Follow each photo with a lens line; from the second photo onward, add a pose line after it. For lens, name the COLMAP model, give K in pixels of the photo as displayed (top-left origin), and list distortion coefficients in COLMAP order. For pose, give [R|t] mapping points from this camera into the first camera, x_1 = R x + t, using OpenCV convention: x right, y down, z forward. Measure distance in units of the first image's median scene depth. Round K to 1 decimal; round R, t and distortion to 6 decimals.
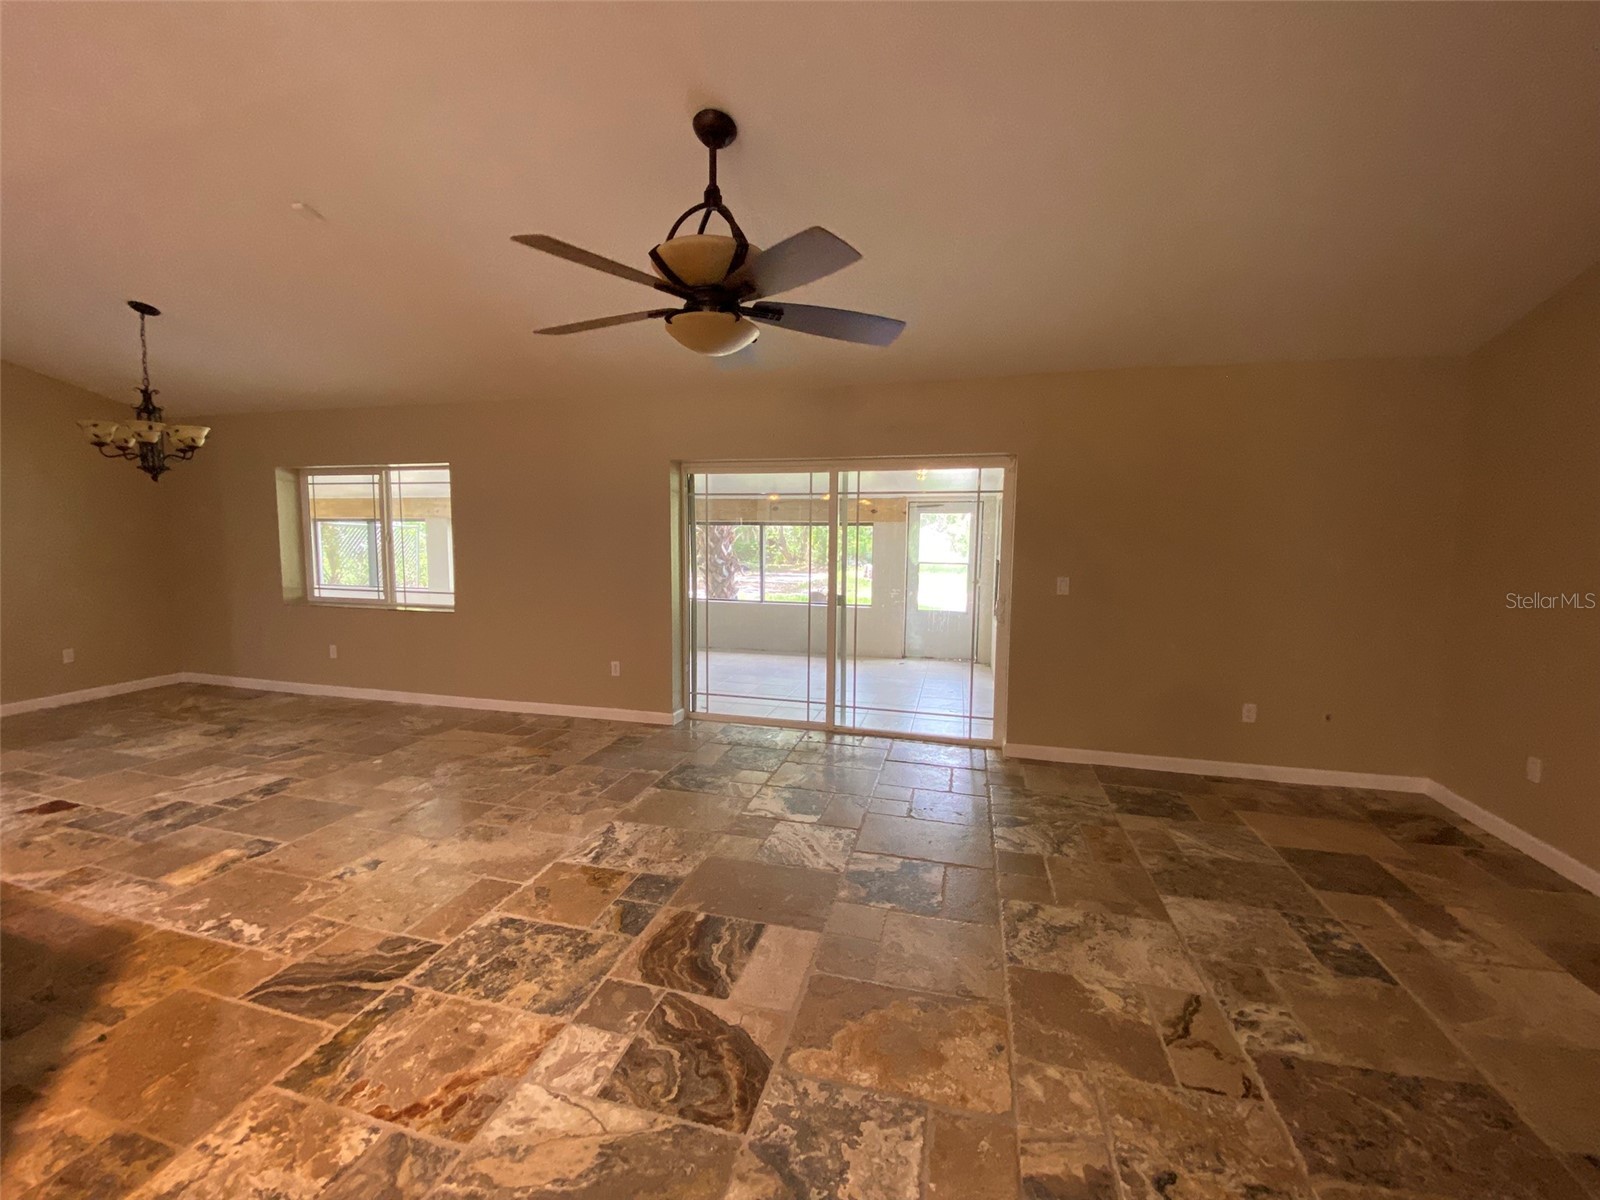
lens RADIAL K [[648.4, 0, 796.6], [0, 648.4, 595.4], [0, 0, 1]] dist [0.016831, -0.018288]
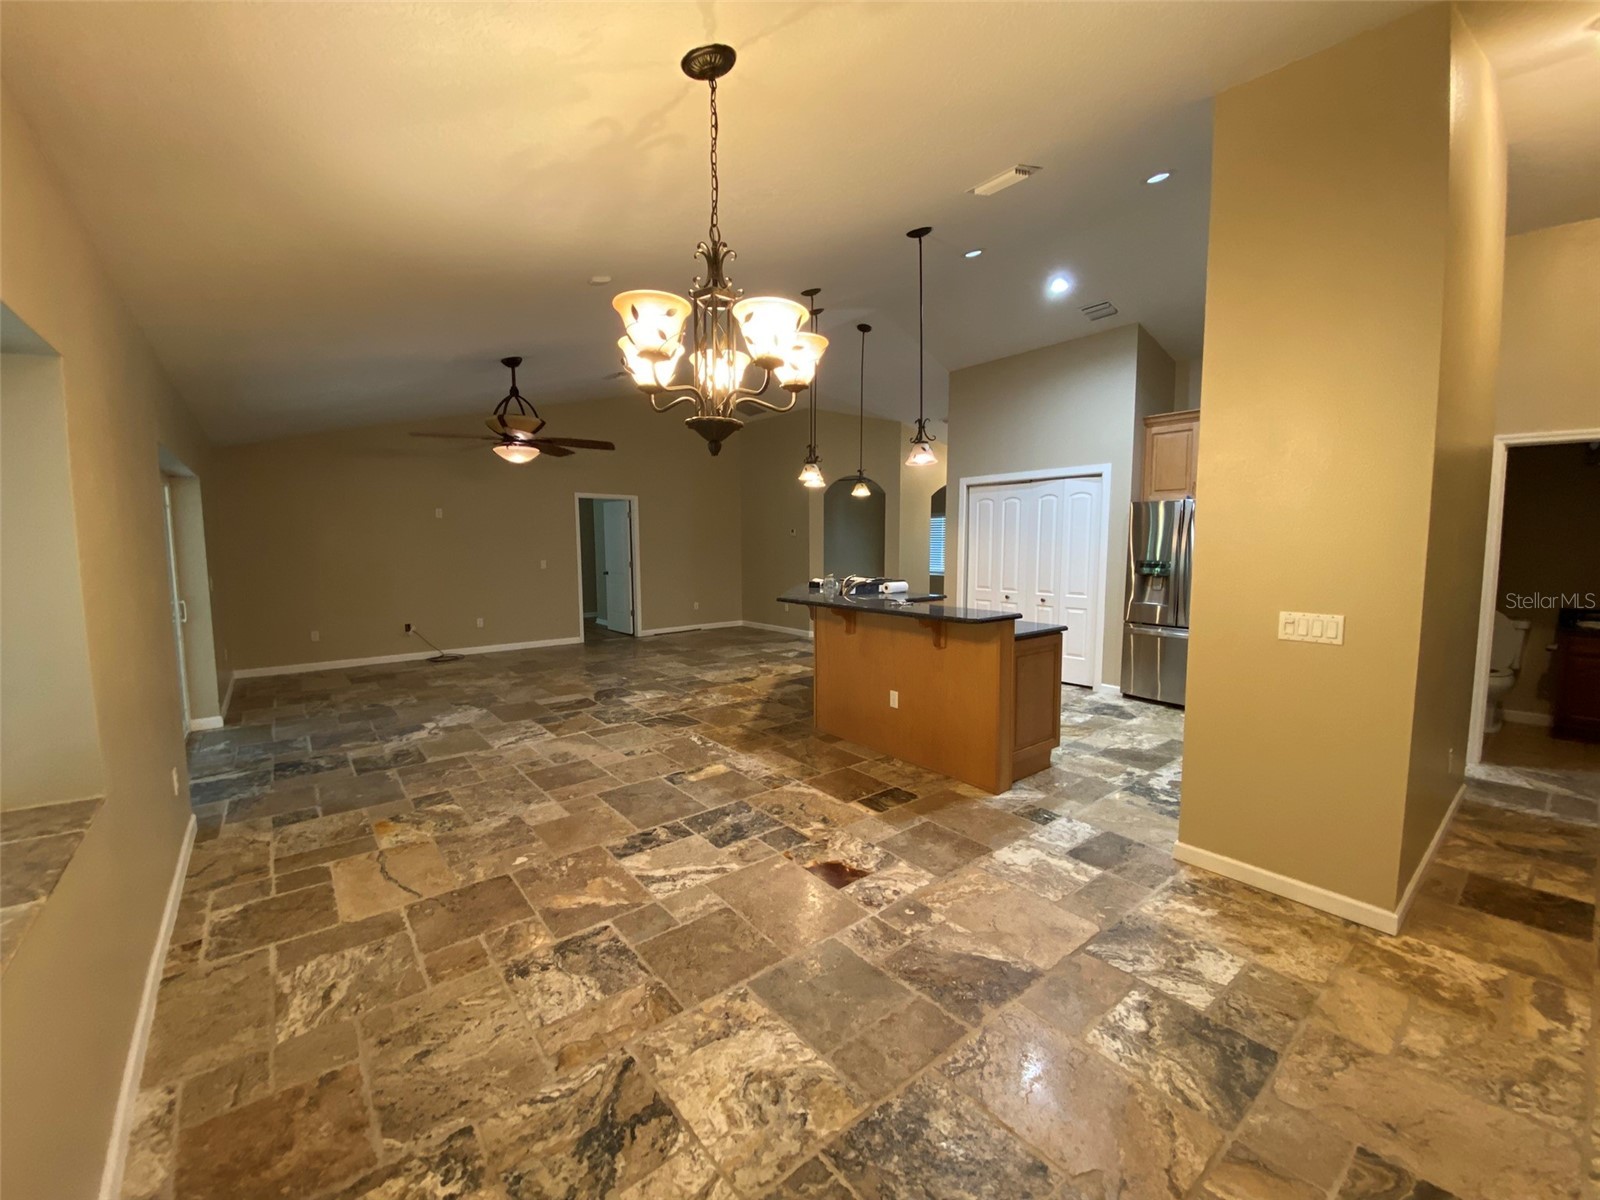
lens RADIAL K [[648.4, 0, 800.2], [0, 648.4, 598.7], [0, 0, 1]] dist [0.016831, -0.018288]
pose [[-0.804503, -0.062599, 0.590640, -1.807884], [0.052169, 0.983139, 0.175257, -0.207971], [-0.591653, 0.171808, -0.787673, 1.843710]]
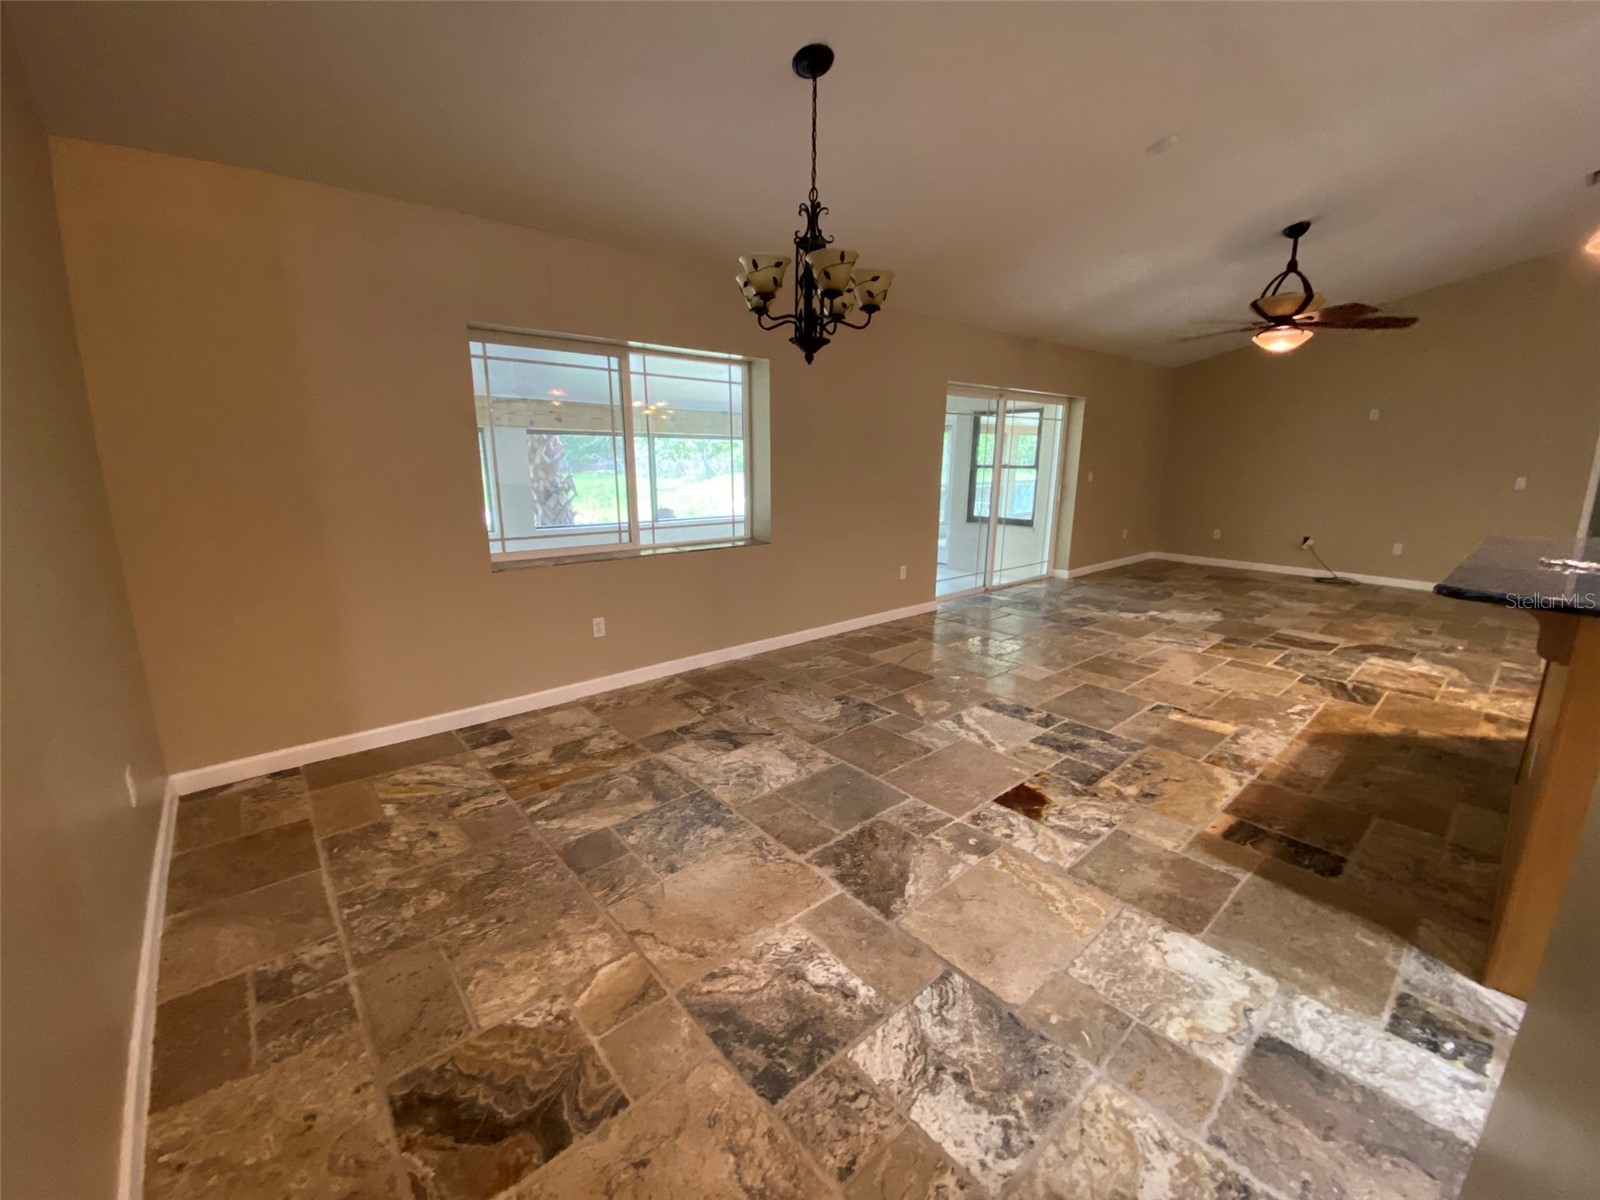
lens RADIAL K [[648.4, 0, 797.8], [0, 648.4, 595.6], [0, 0, 1]] dist [0.016831, -0.018288]
pose [[0.568485, -0.181551, 0.802412, -2.143070], [0.078086, 0.982851, 0.167055, -0.078406], [-0.818980, -0.032311, 0.572912, 0.865376]]
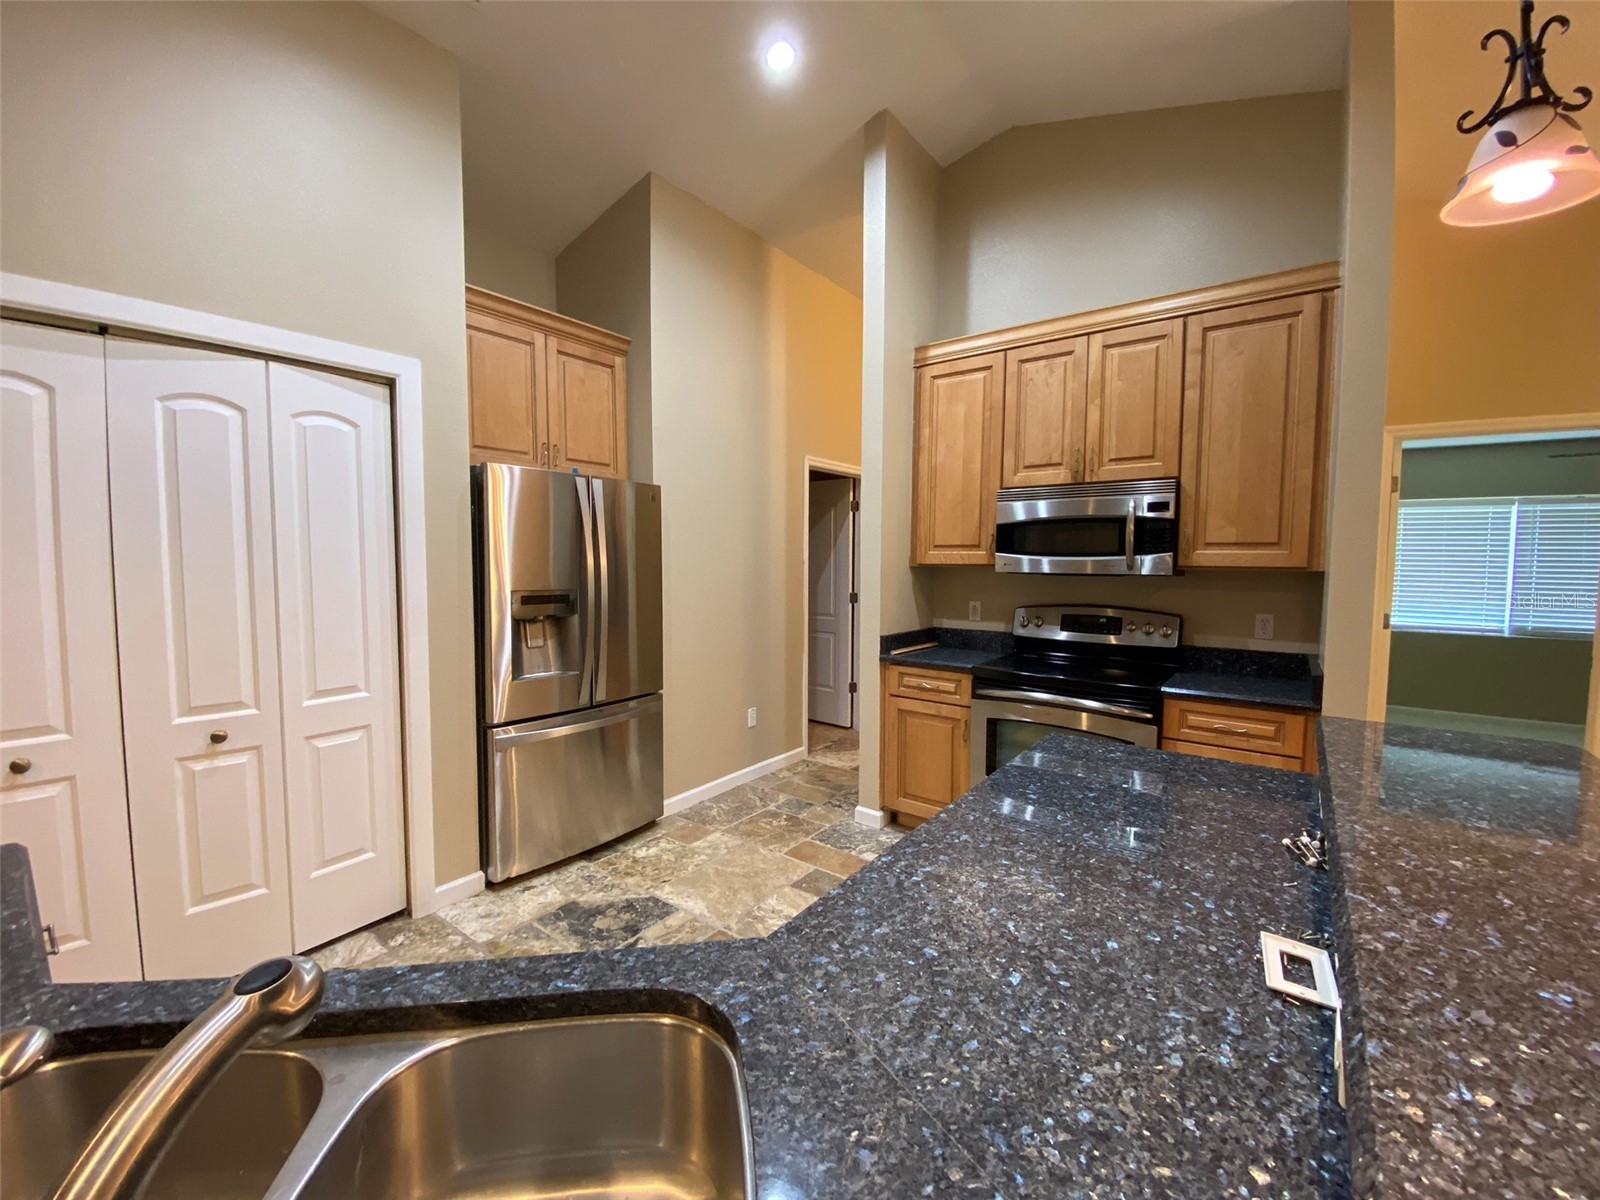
lens RADIAL K [[648.4, 0, 797.4], [0, 648.4, 596.6], [0, 0, 1]] dist [0.016831, -0.018288]
pose [[-0.383151, 0.048317, -0.922421, -0.762152], [-0.095840, 0.991161, 0.091728, -0.040107], [0.918700, 0.123551, -0.375134, 0.386554]]
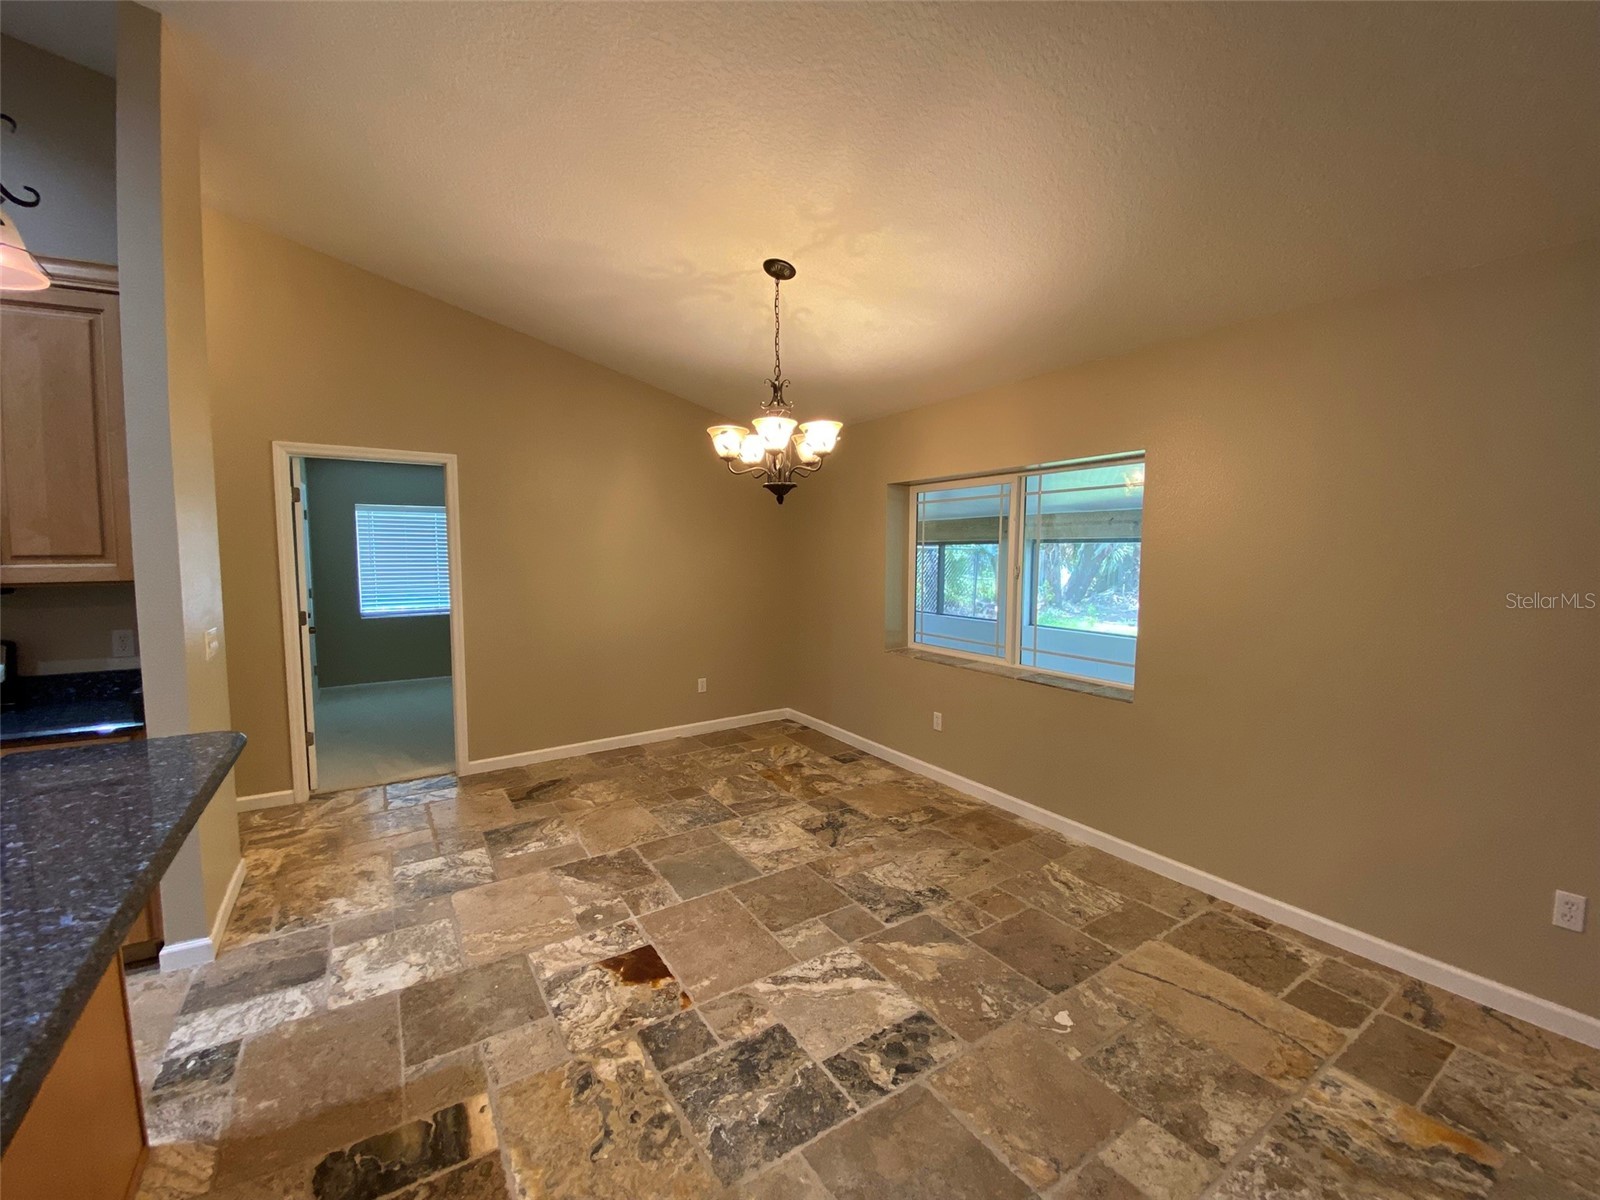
lens RADIAL K [[648.4, 0, 797.3], [0, 648.4, 595.8], [0, 0, 1]] dist [0.016831, -0.018288]
pose [[0.737154, 0.042159, -0.674408, -0.636654], [-0.058335, 0.998296, -0.001356, -0.092424], [0.673202, 0.040341, 0.738358, 0.634633]]
